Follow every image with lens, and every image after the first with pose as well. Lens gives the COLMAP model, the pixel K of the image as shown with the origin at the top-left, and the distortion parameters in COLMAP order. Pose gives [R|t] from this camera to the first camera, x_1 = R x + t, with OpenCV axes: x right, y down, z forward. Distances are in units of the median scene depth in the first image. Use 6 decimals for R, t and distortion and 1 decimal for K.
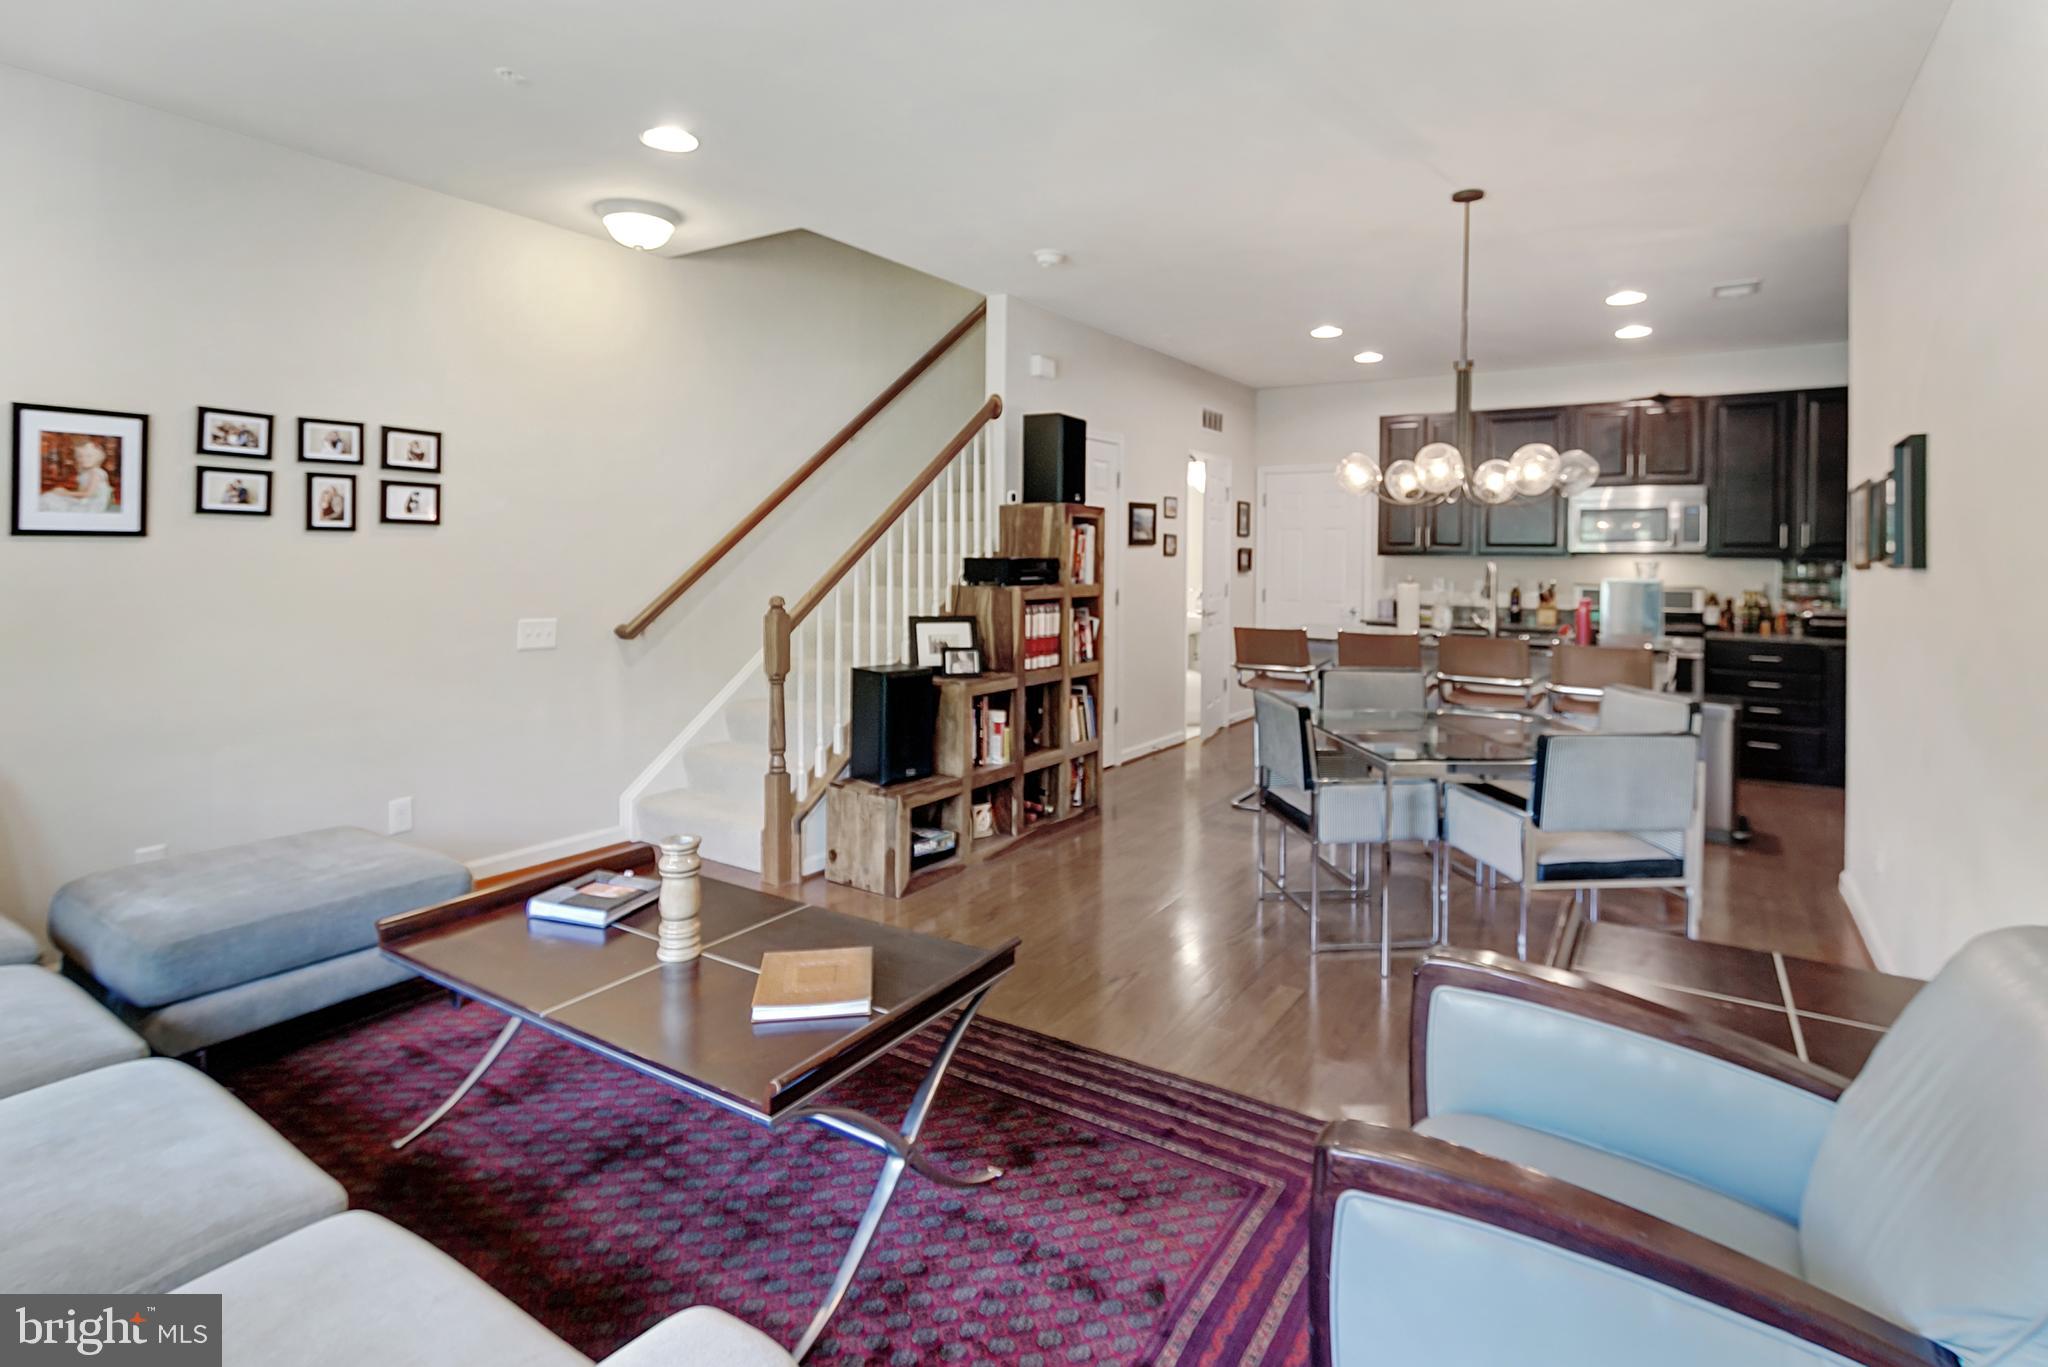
lens RADIAL K [[970.2, 0, 1026.4], [0, 970.2, 553.3], [0, 0, 1]] dist [0.000784, 0.000042]
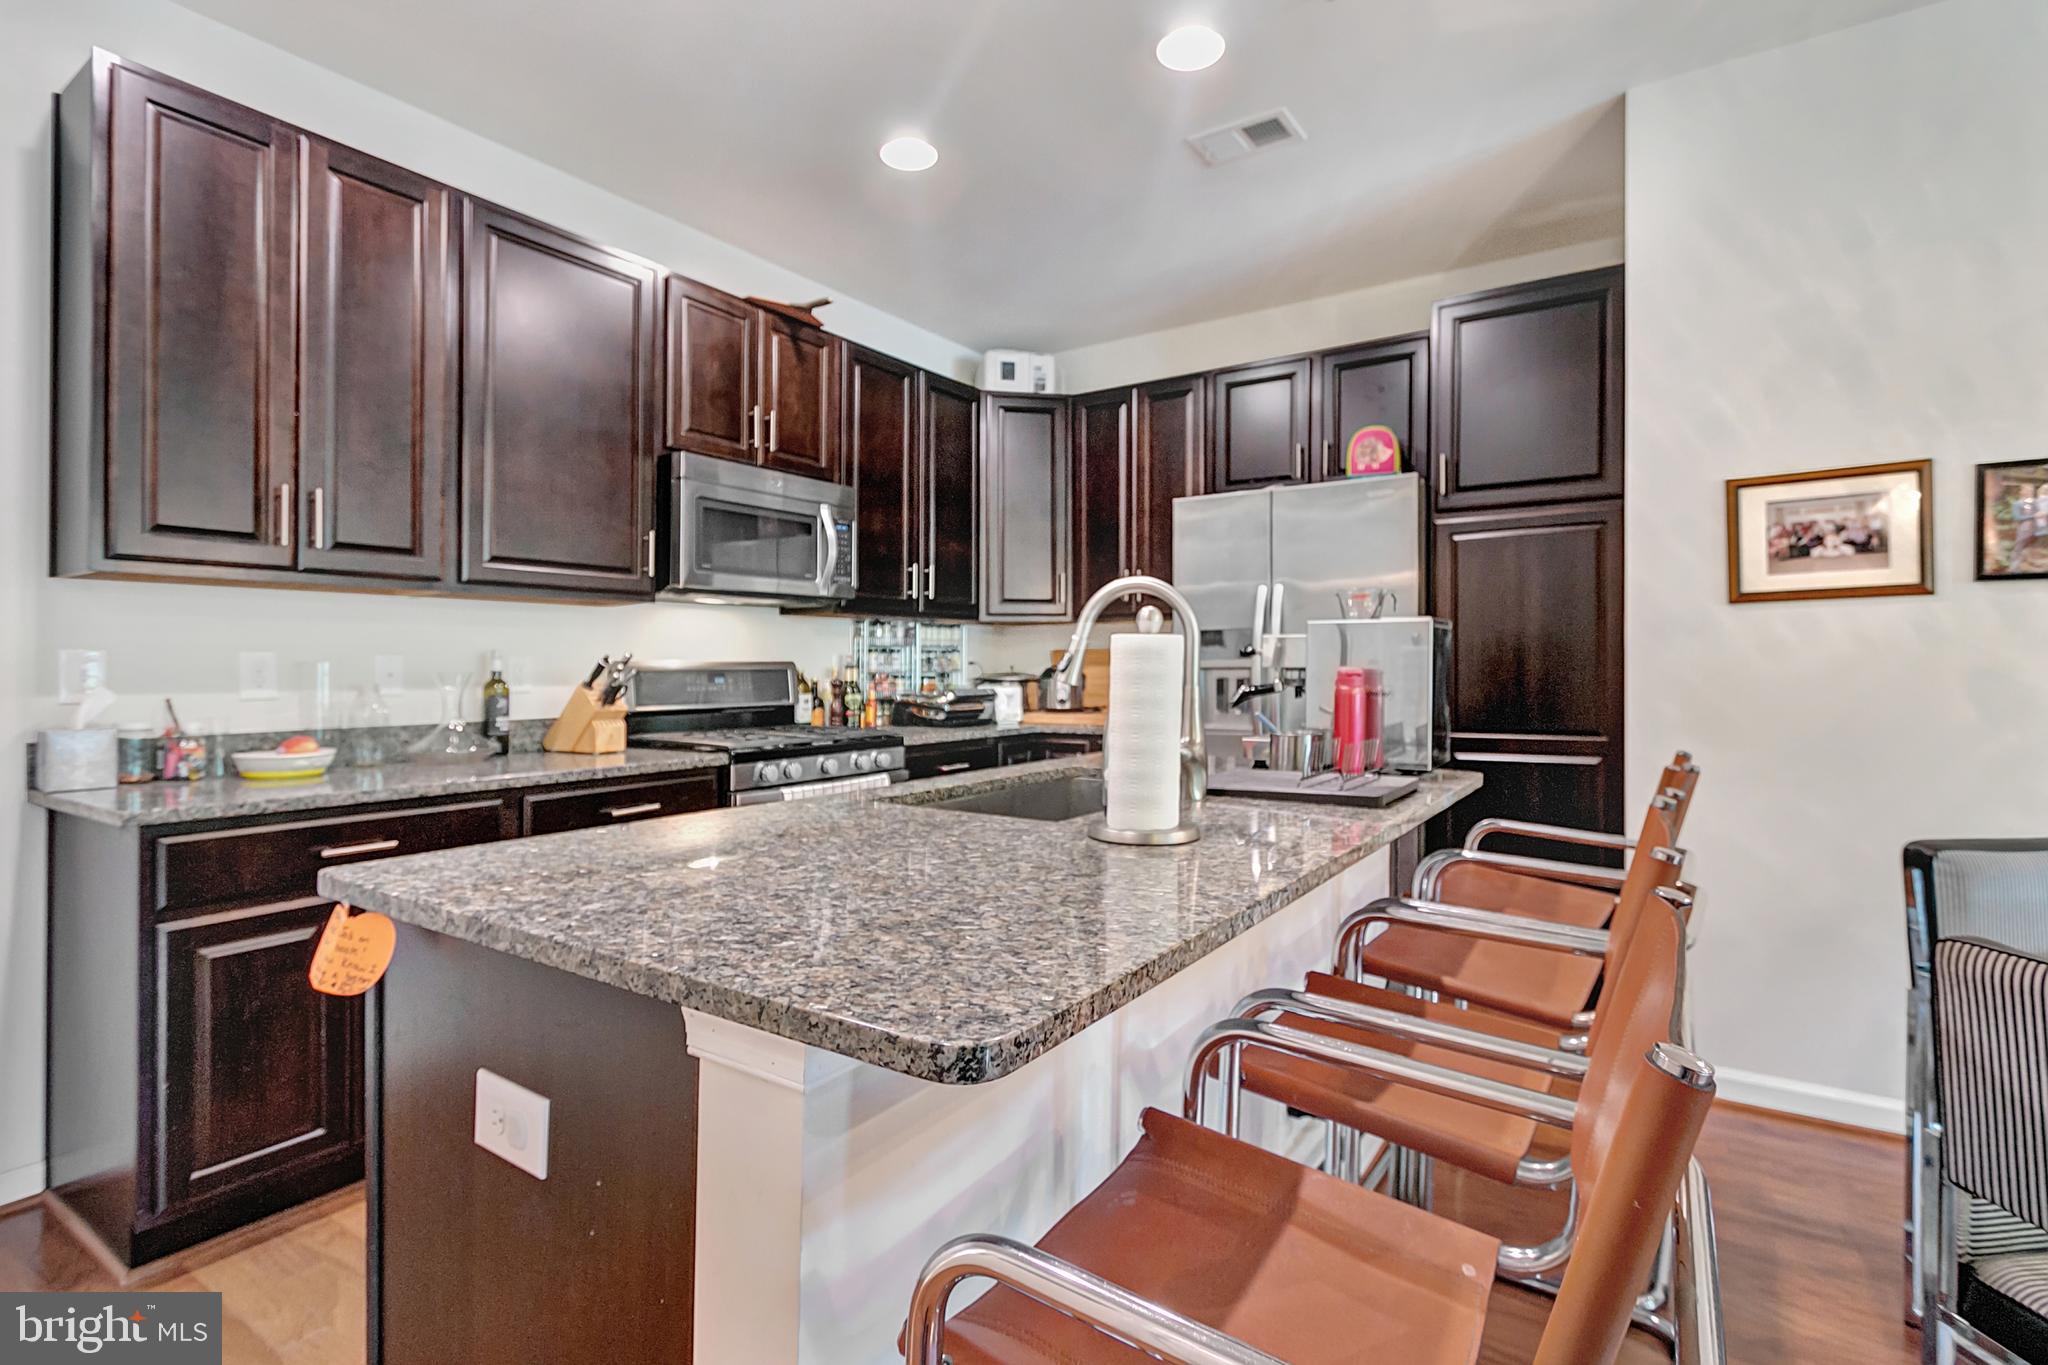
lens RADIAL K [[971.1, 0, 1033.8], [0, 971.1, 660.0], [0, 0, 1]] dist [-0.002815, -0.000595]
pose [[0.006891, -0.003039, 0.999972, 0.118959], [-0.001964, 0.999993, 0.003053, 0.033032], [-0.999974, -0.001984, 0.006885, 0.889172]]
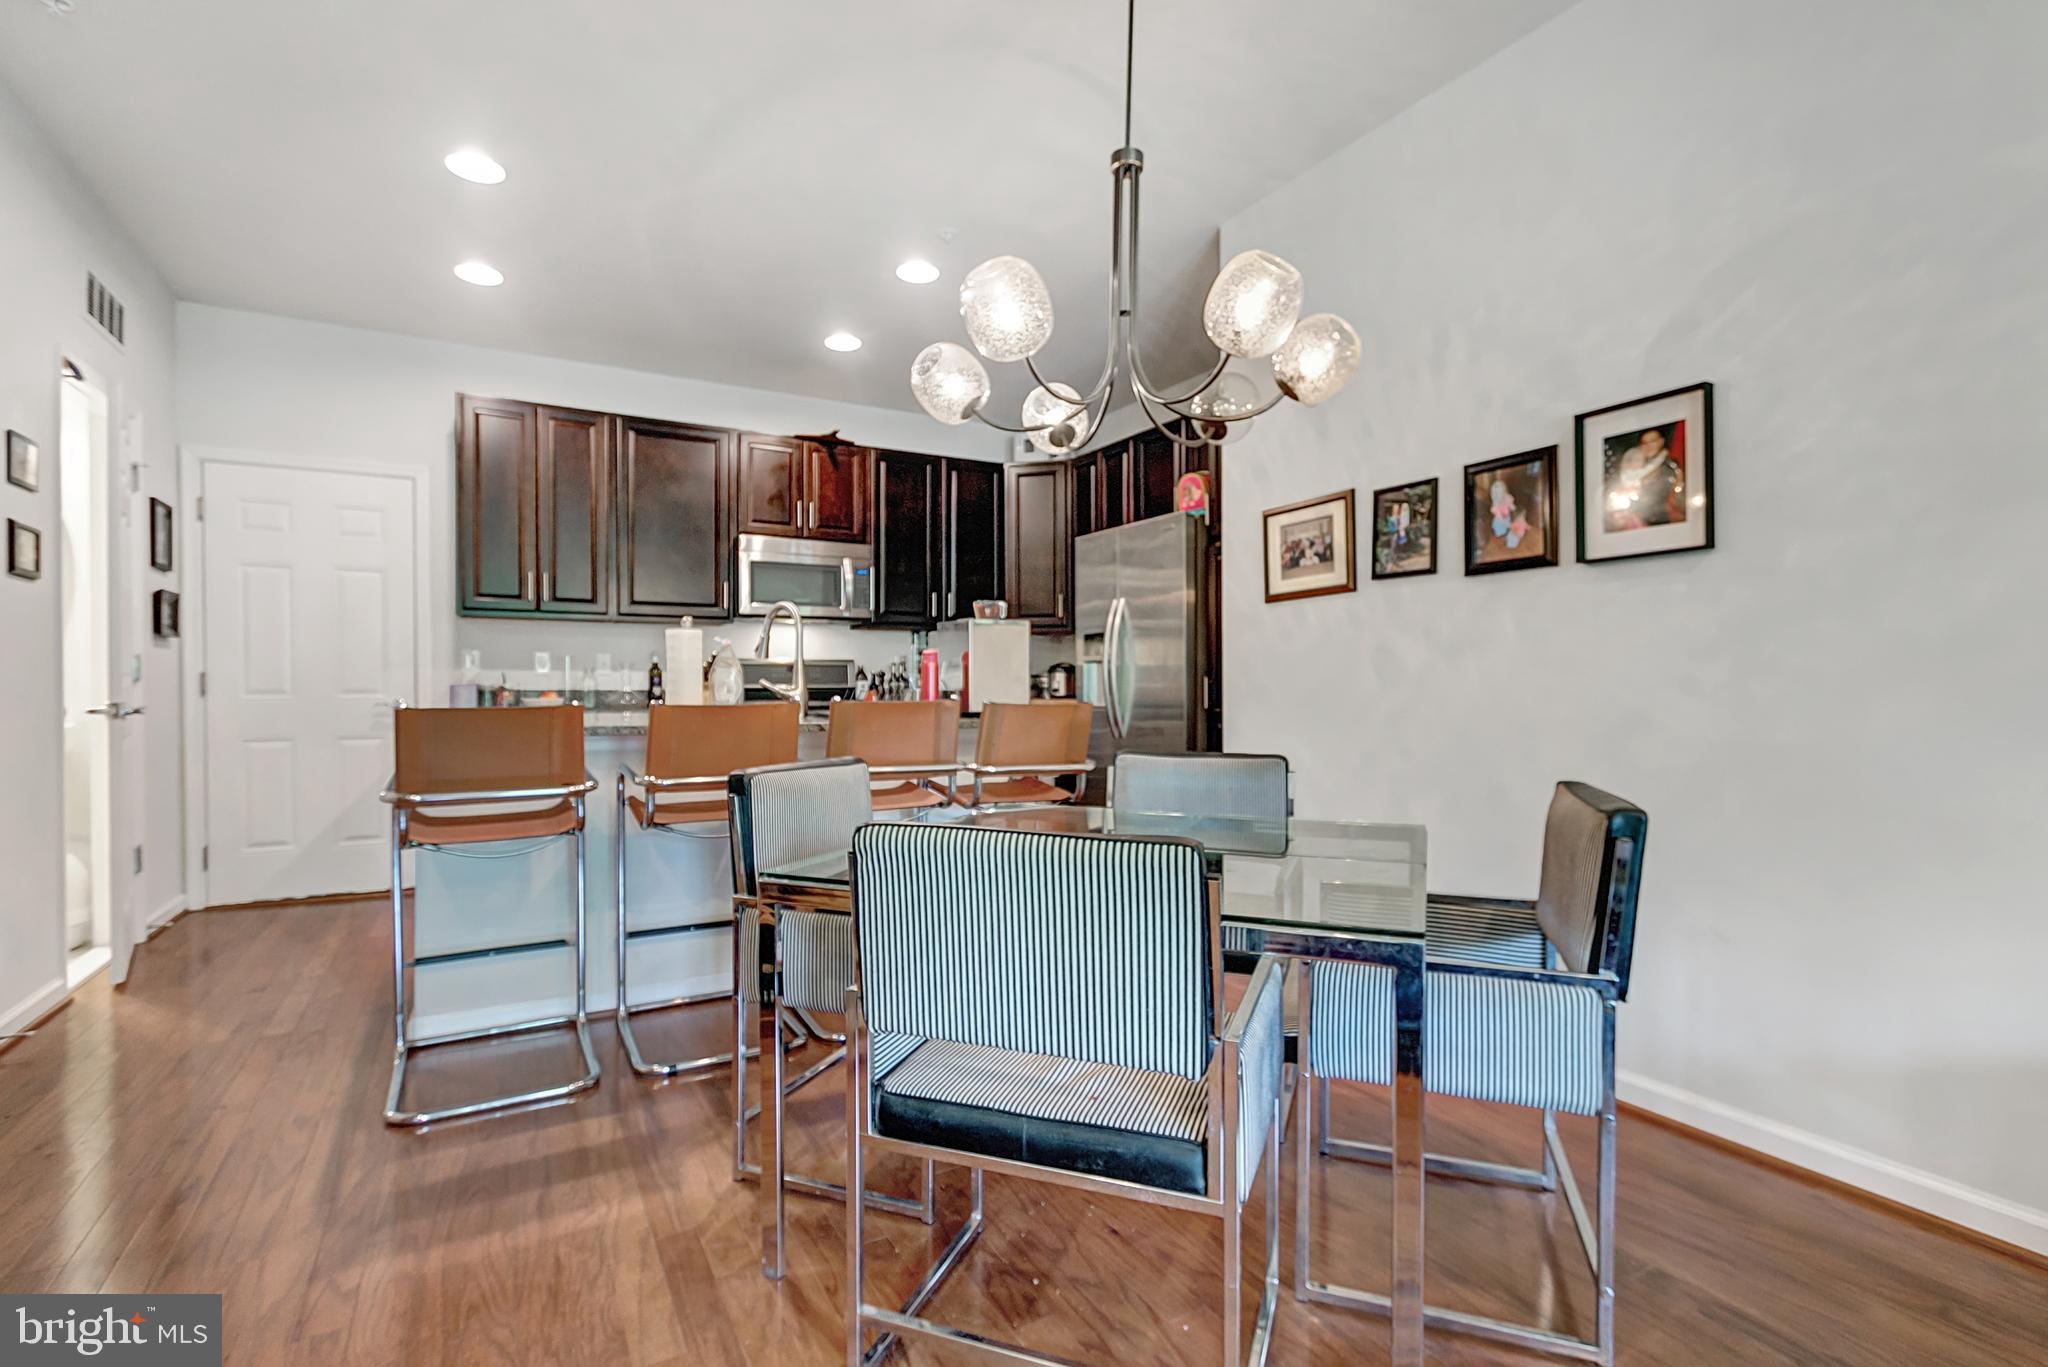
lens RADIAL K [[954.2, 0, 1015.6], [0, 954.2, 689.2], [0, 0, 1]] dist [-0.001487, -0.000135]
pose [[0.468272, -0.013038, 0.883488, -0.016470], [-0.000634, 0.999886, 0.015092, 0.050979], [-0.883584, -0.007627, 0.468211, 0.470103]]
